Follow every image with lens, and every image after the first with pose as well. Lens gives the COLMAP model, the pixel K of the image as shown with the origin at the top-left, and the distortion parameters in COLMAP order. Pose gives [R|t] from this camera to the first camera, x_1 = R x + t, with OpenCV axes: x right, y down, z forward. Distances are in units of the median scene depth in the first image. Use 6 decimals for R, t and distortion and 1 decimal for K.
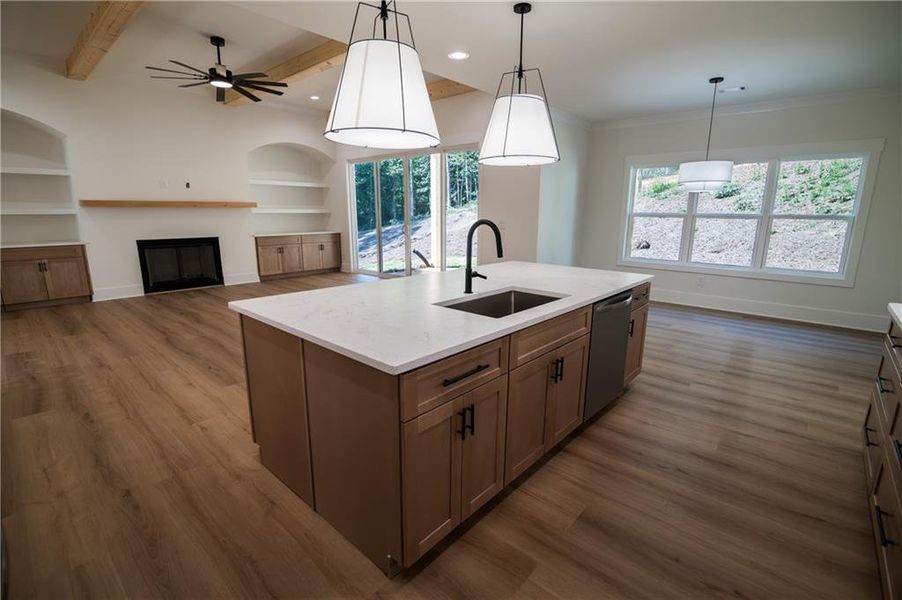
lens RADIAL K [[415.1, 0, 451.0], [0, 415.1, 300.0], [0, 0, 1]] dist [-0.010360, 0.000156]
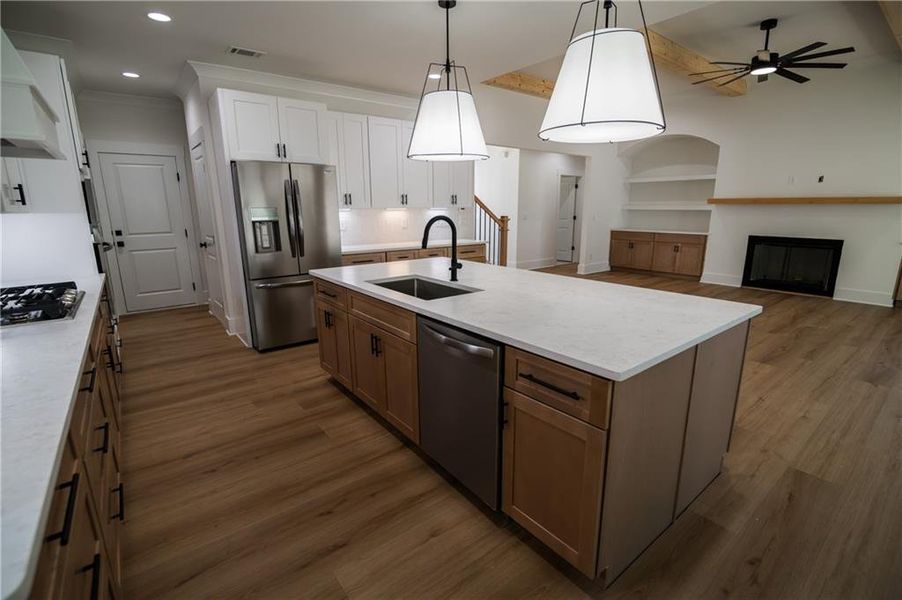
lens RADIAL K [[415.1, 0, 451.0], [0, 415.1, 300.0], [0, 0, 1]] dist [-0.010360, 0.000156]
pose [[-0.166604, 0.214851, -0.962332, 0.564366], [-0.207317, 0.946523, 0.247213, -0.120816], [0.963983, 0.240694, -0.113153, 0.560098]]
